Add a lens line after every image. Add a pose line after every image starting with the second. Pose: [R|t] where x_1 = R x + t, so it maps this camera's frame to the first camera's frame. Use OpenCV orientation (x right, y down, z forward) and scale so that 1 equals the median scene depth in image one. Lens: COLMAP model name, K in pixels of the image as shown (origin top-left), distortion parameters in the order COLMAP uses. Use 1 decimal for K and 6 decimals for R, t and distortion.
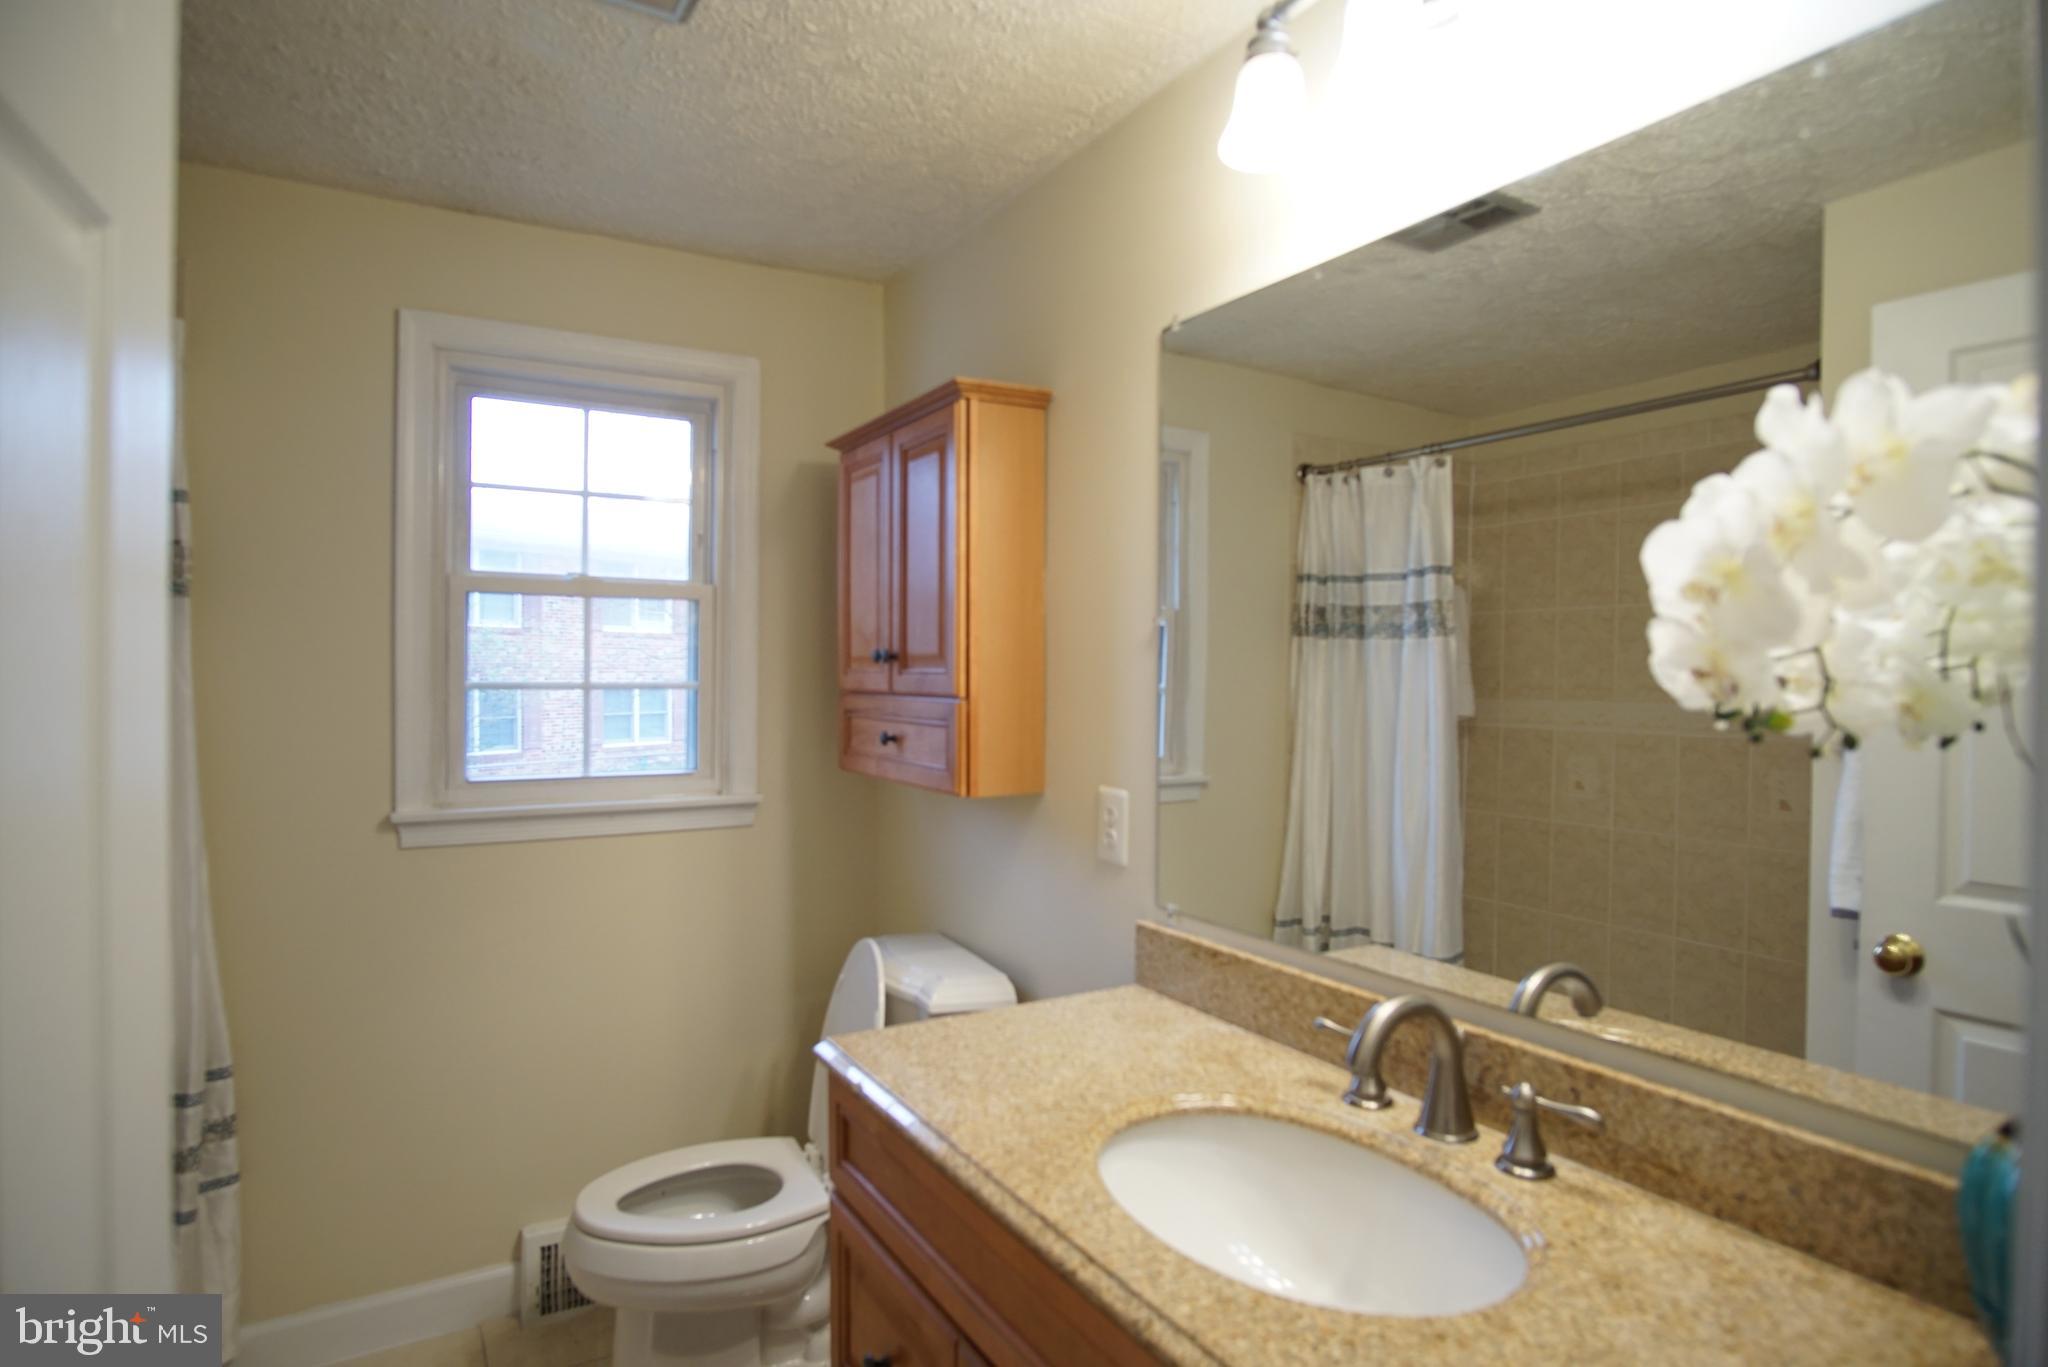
lens RADIAL K [[1157.3, 0, 1024.0], [0, 1157.3, 683.5], [0, 0, 1]] dist [-0.000036, 0.000041]
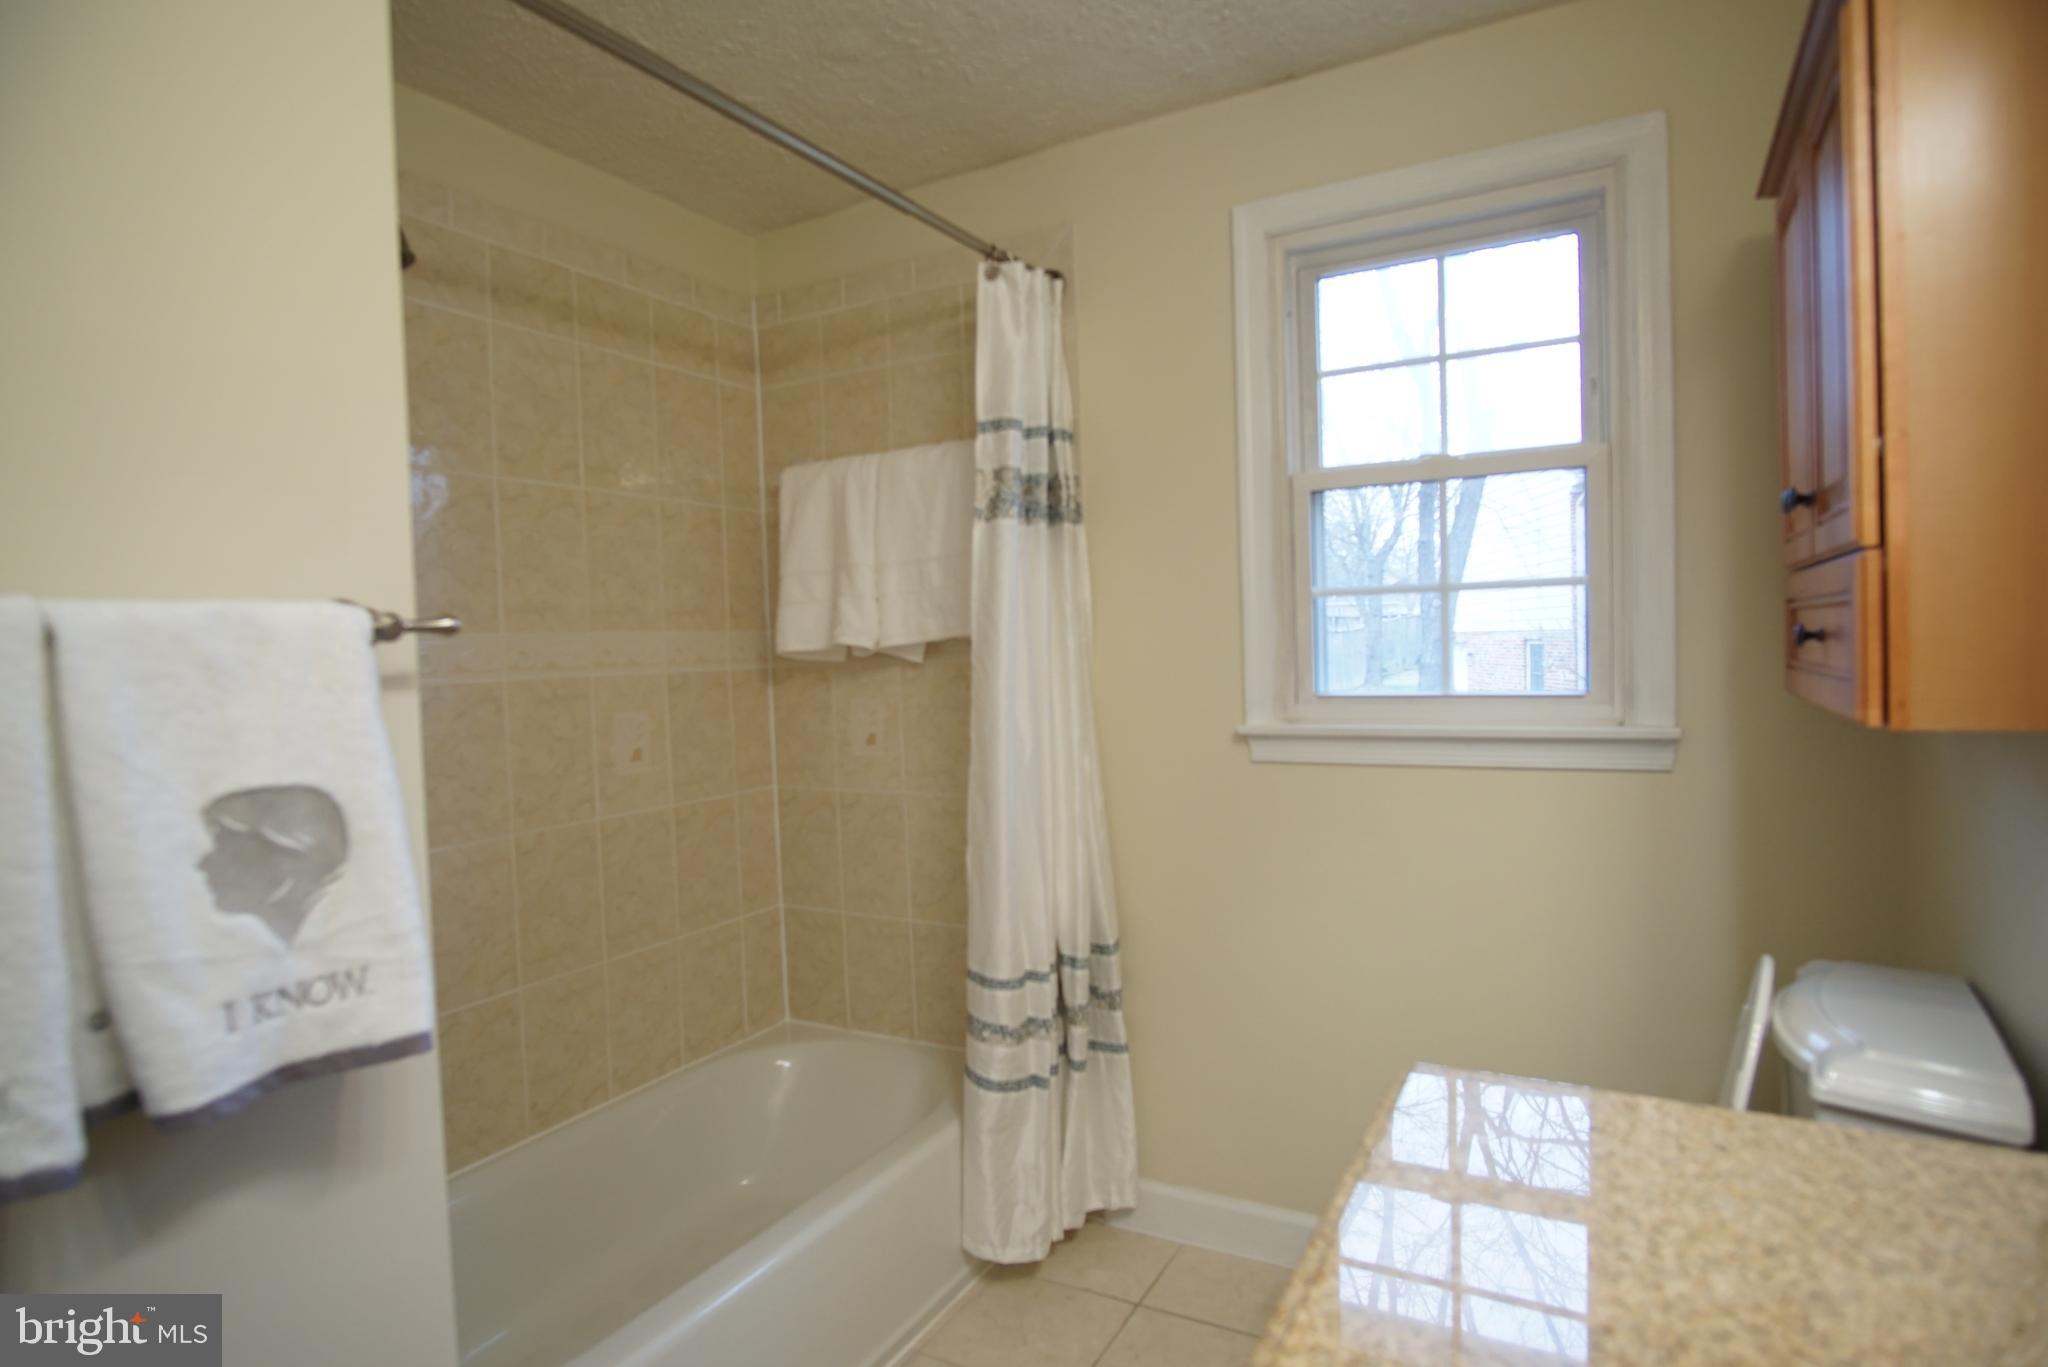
lens RADIAL K [[1102.6, 0, 1026.0], [0, 1102.6, 660.3], [0, 0, 1]] dist [-0.020670, -0.000346]
pose [[0.524266, -0.007253, -0.851524, 0.141832], [0.026501, 0.999618, 0.007801, 0.041820], [0.851142, -0.026656, 0.524258, 0.331242]]
